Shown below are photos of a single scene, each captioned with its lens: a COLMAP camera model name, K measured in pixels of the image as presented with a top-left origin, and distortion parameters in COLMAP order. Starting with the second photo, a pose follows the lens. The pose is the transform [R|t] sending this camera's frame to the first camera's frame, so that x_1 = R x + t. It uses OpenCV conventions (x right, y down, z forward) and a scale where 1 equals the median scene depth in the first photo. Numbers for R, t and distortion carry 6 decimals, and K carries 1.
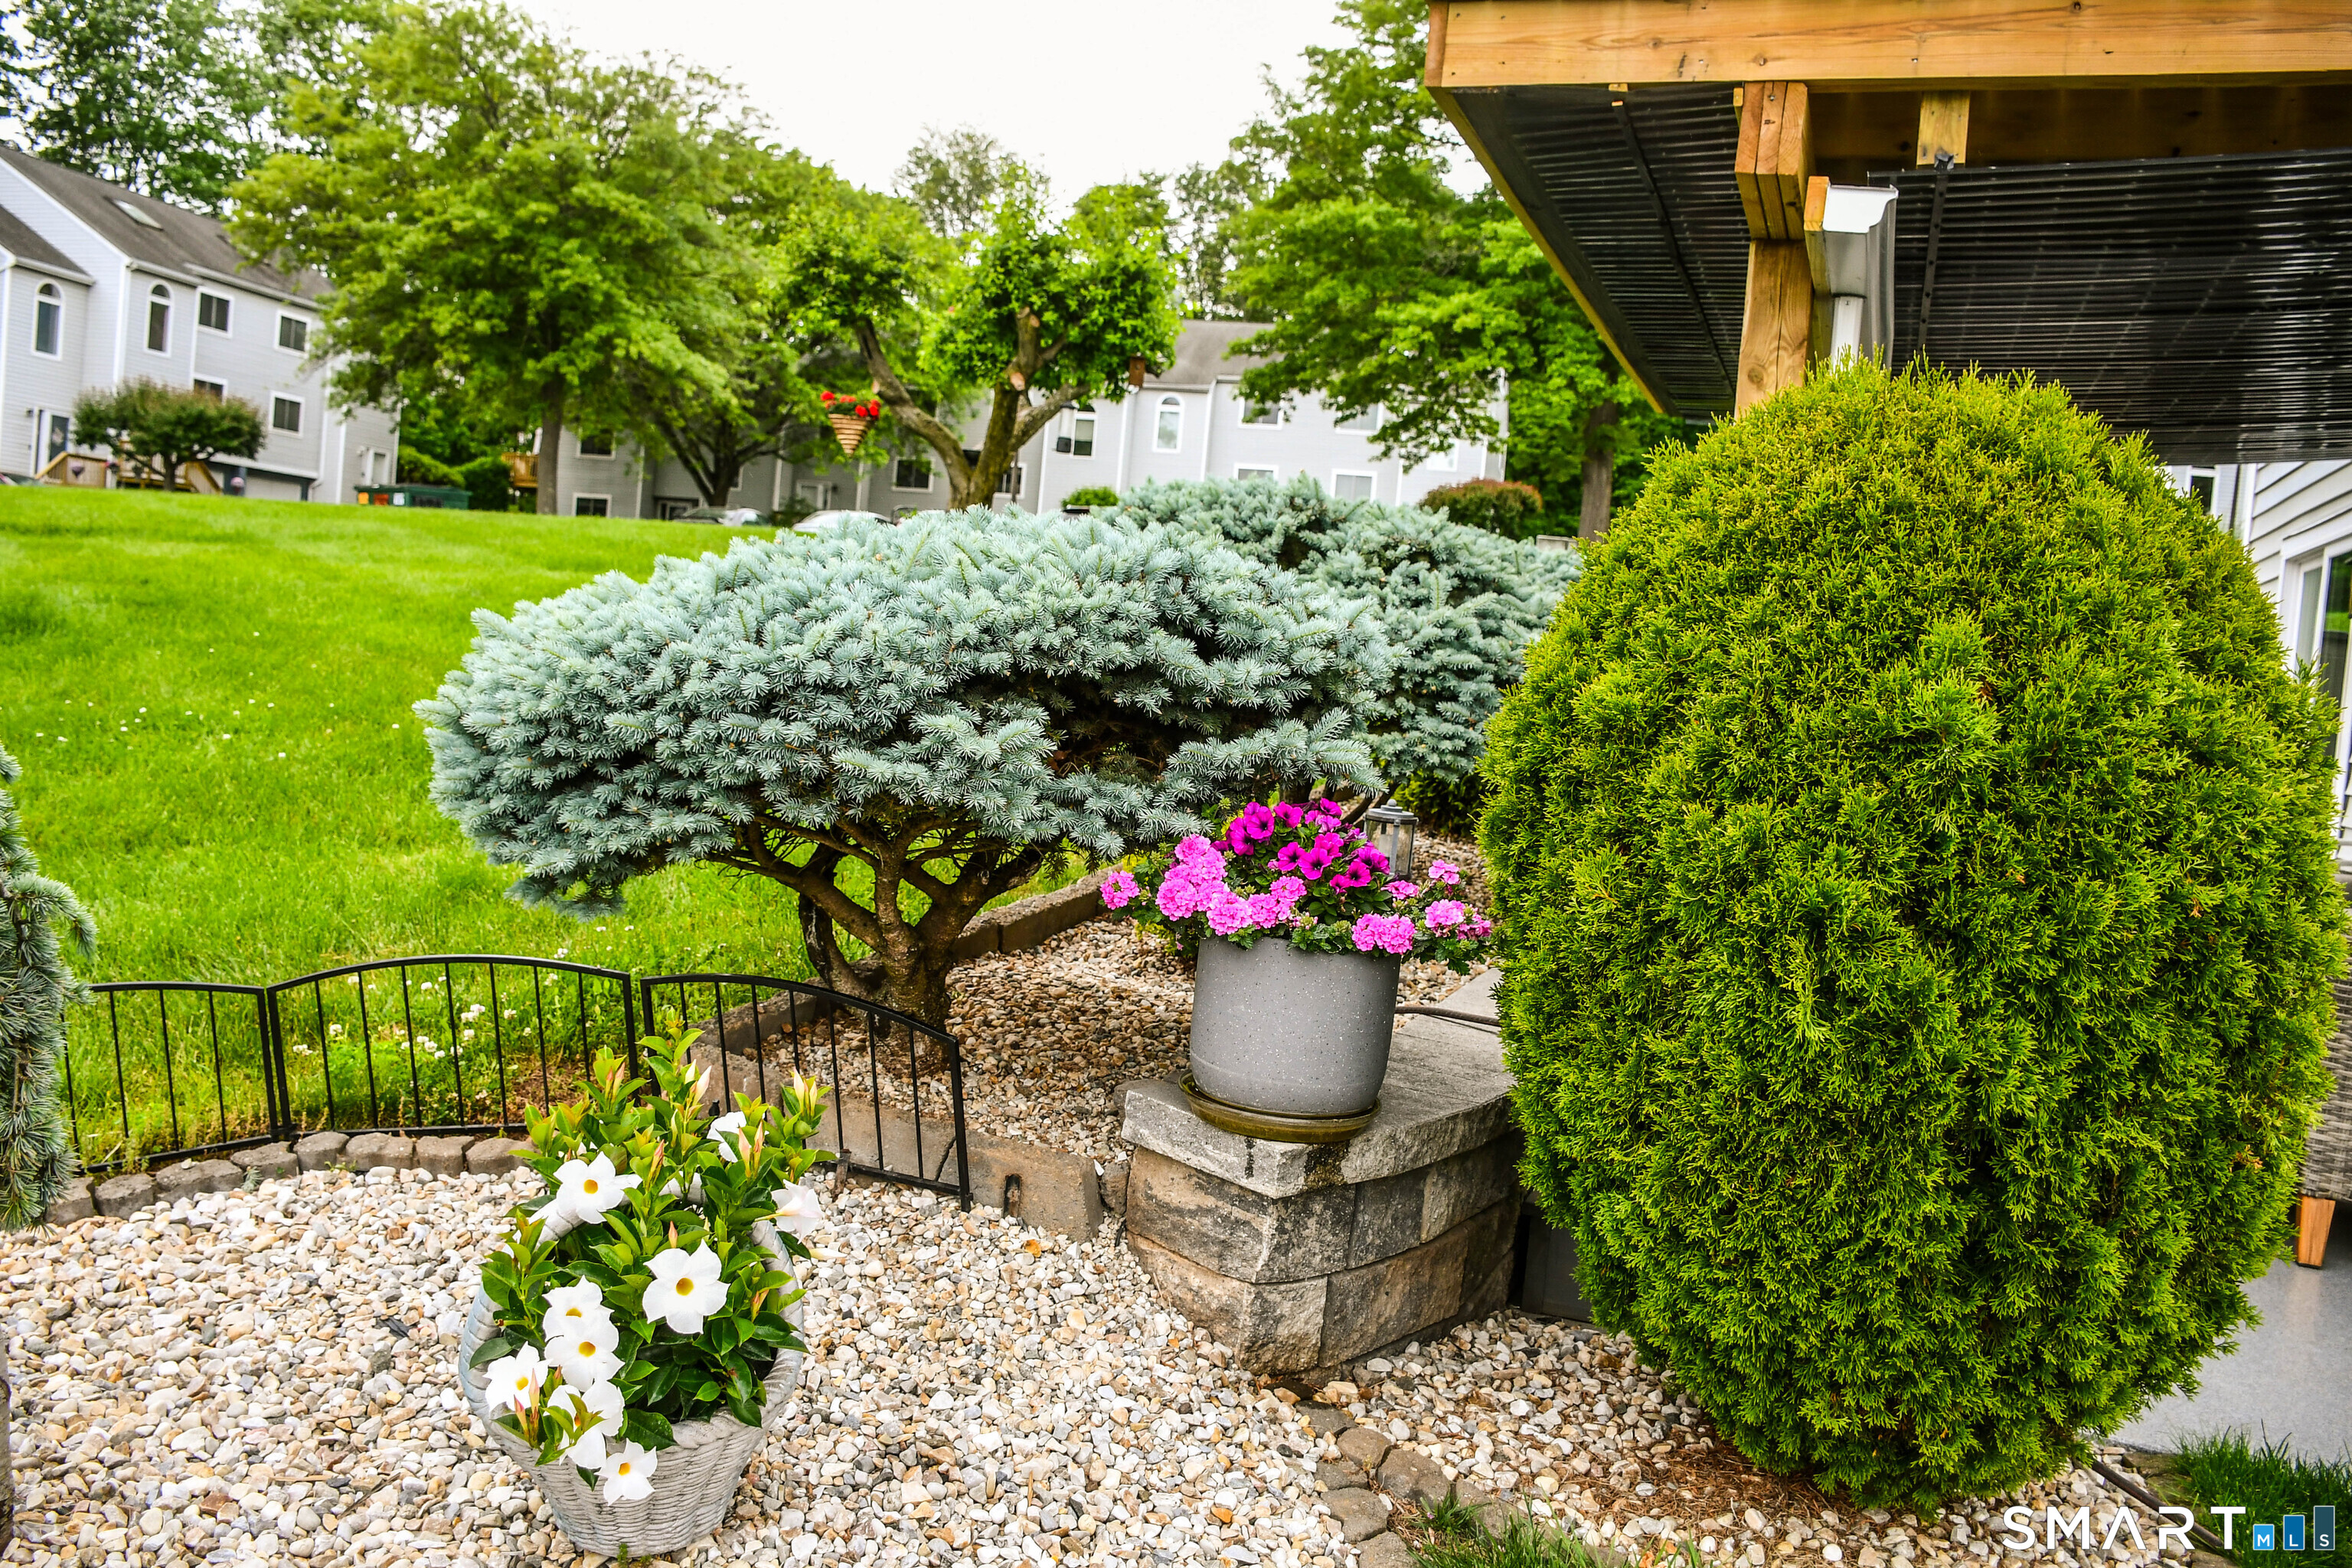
lens RADIAL K [[1823.8, 0, 1180.3], [0, 1823.8, 793.0], [0, 0, 1]] dist [-0.150999, 0.106186]
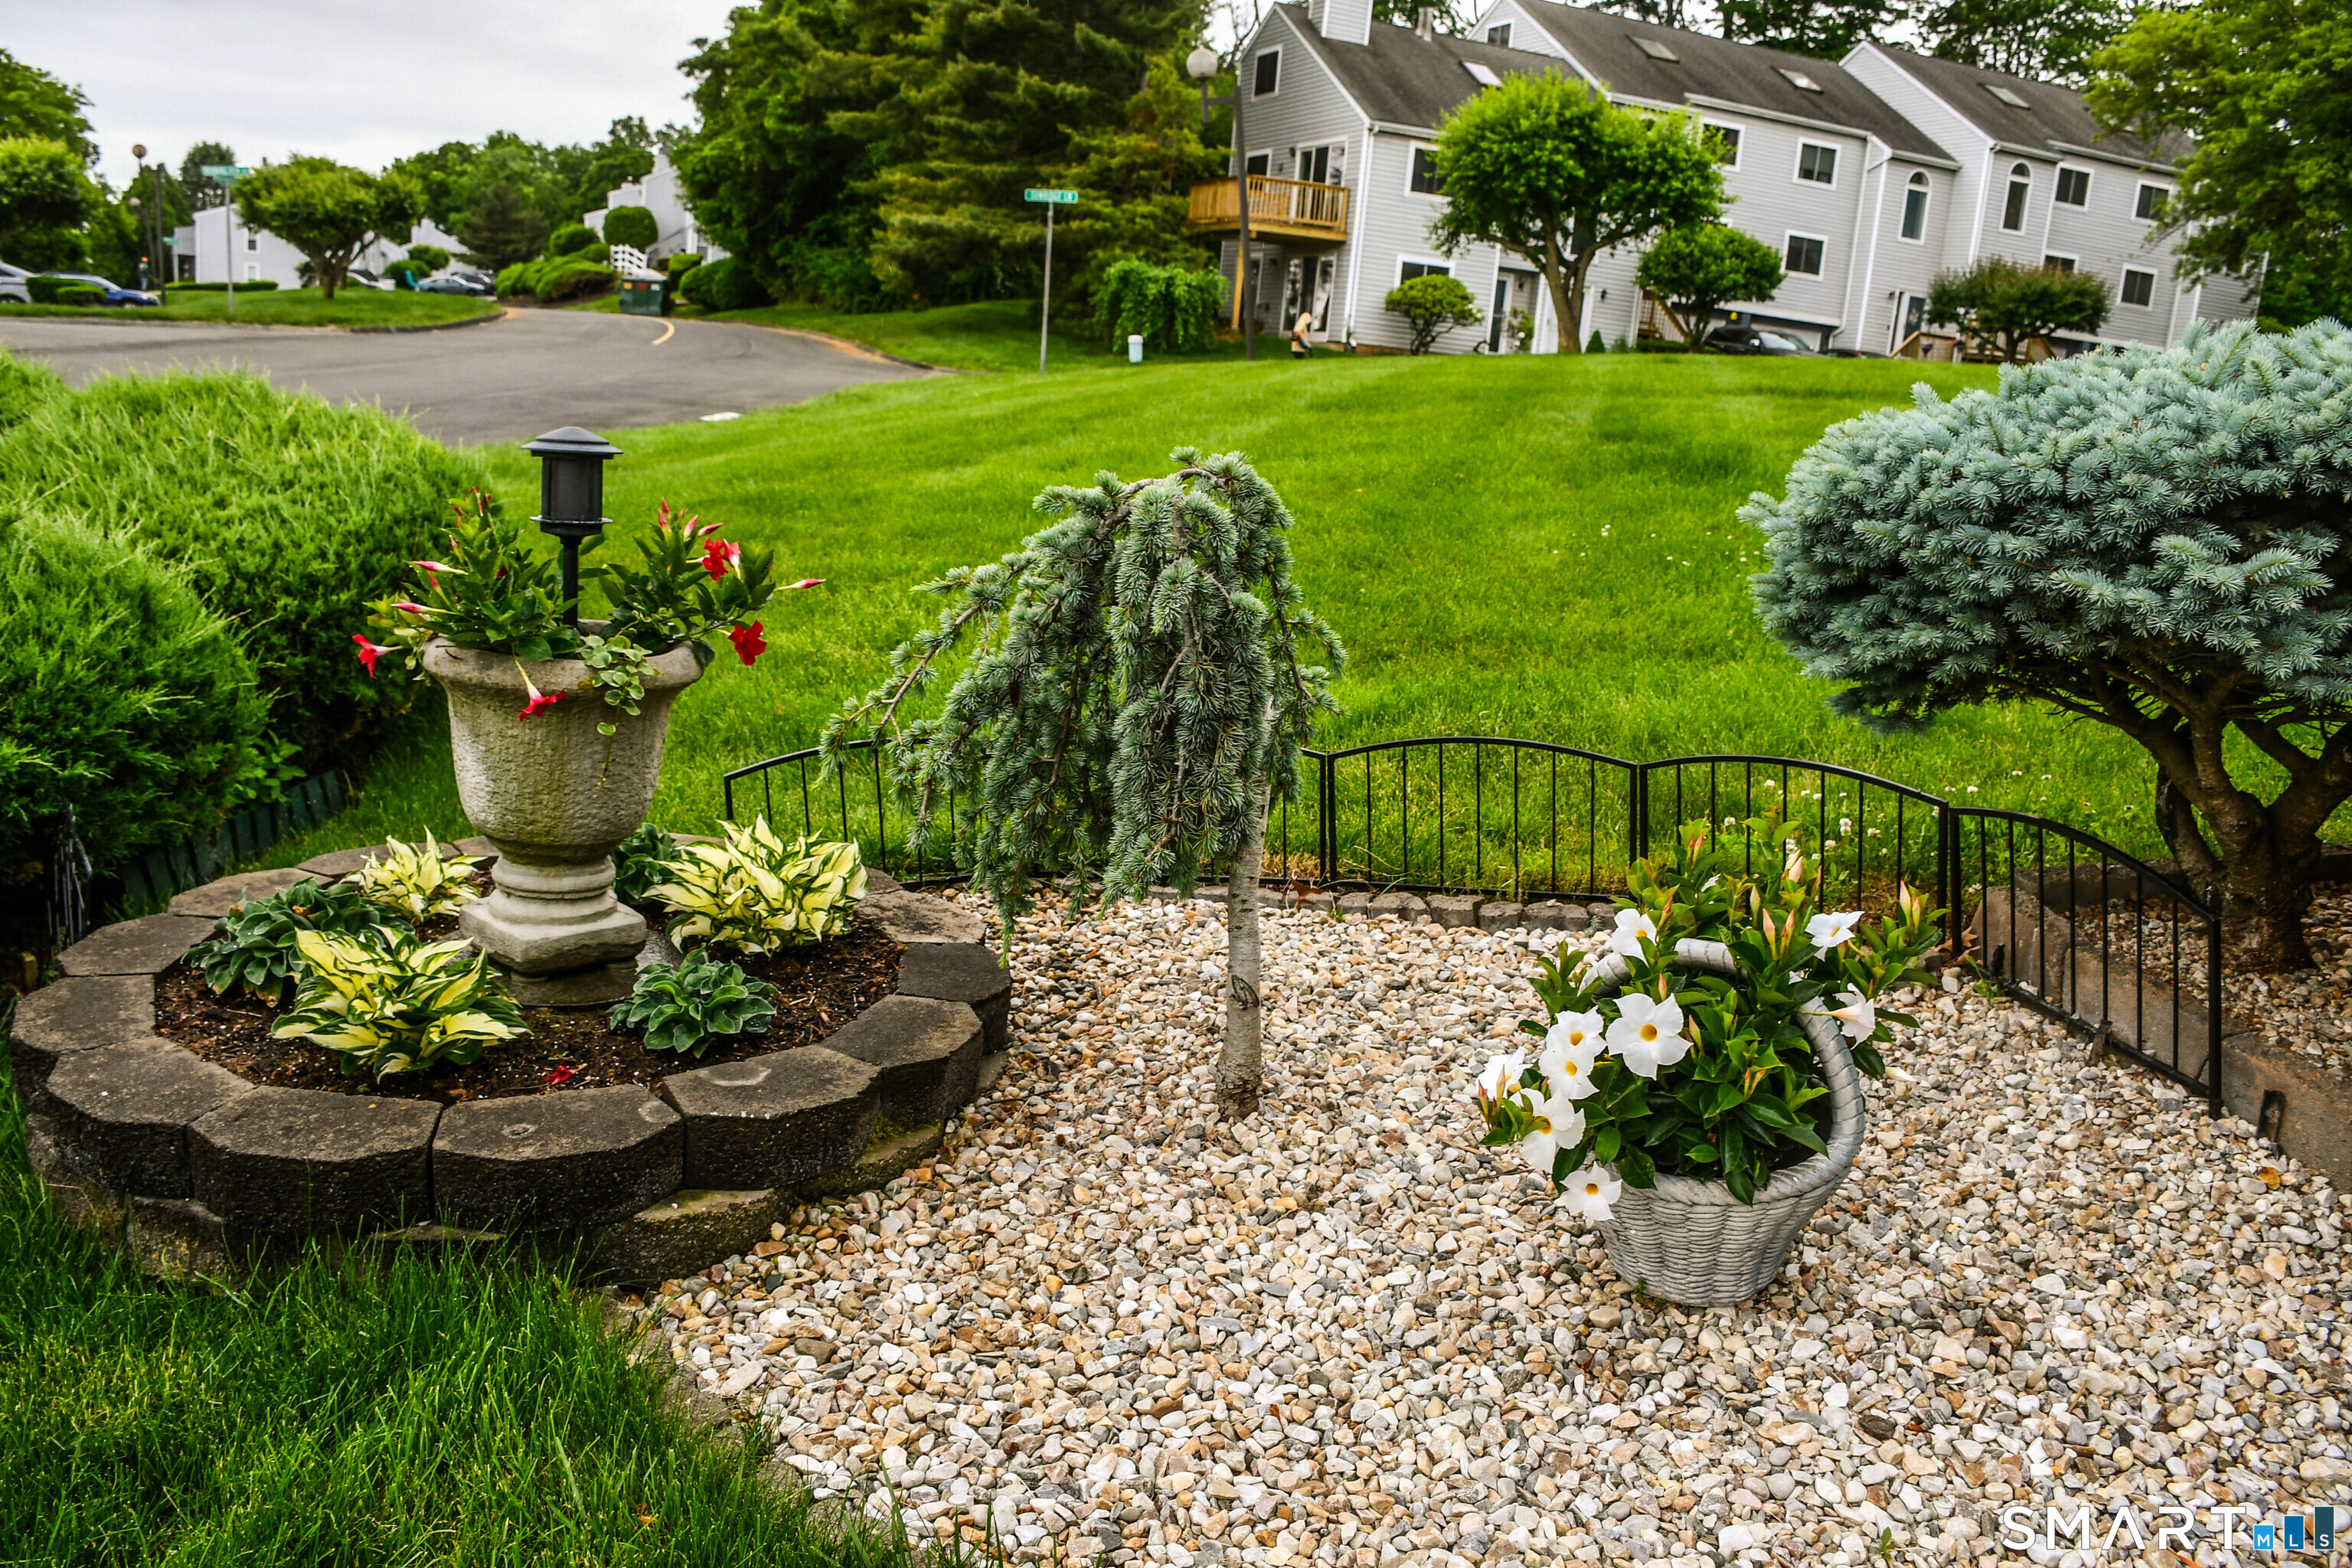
lens RADIAL K [[1823.8, 0, 1180.3], [0, 1823.8, 793.0], [0, 0, 1]] dist [-0.150999, 0.106186]
pose [[0.581414, 0.149064, -0.799836, 0.272933], [-0.094060, 0.988796, 0.115906, 0.026227], [0.808153, 0.007843, 0.588921, 0.100242]]
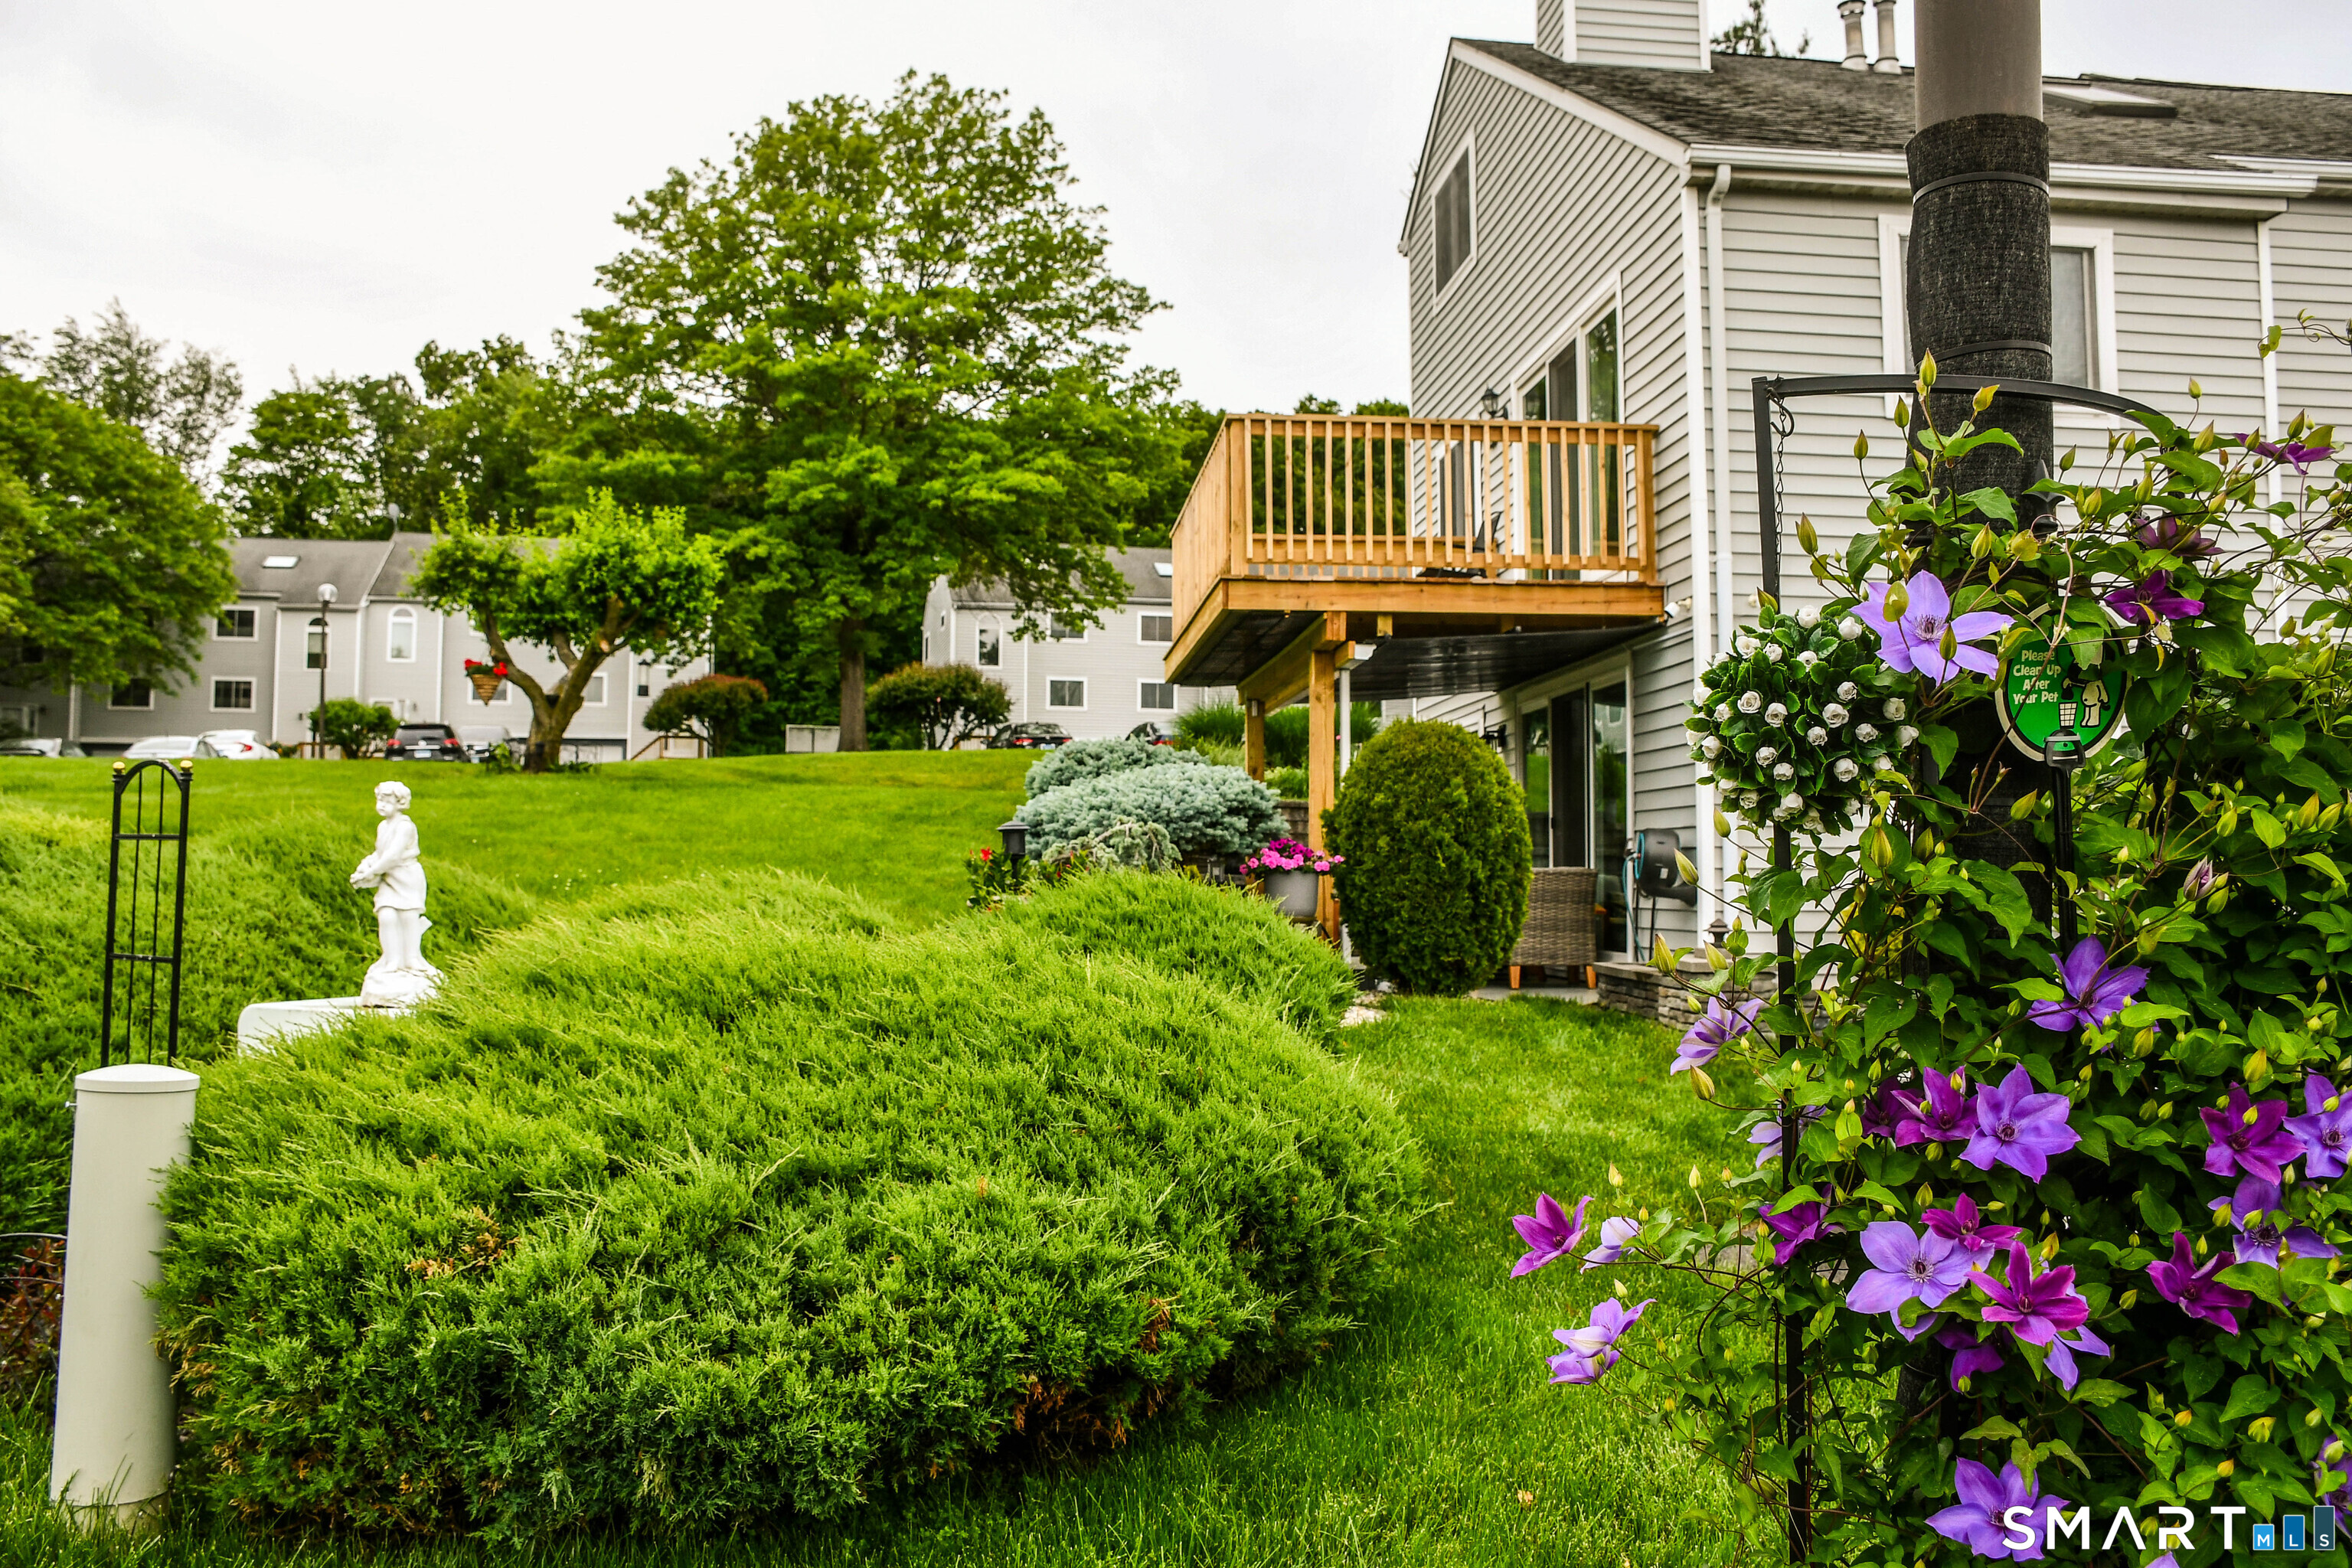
lens RADIAL K [[1823.8, 0, 1180.3], [0, 1823.8, 793.0], [0, 0, 1]] dist [-0.150999, 0.106186]
pose [[0.889225, -0.065832, 0.452709, -1.927455], [0.108674, 0.991662, -0.069256, 0.157949], [-0.444375, 0.110782, 0.888965, -2.379918]]
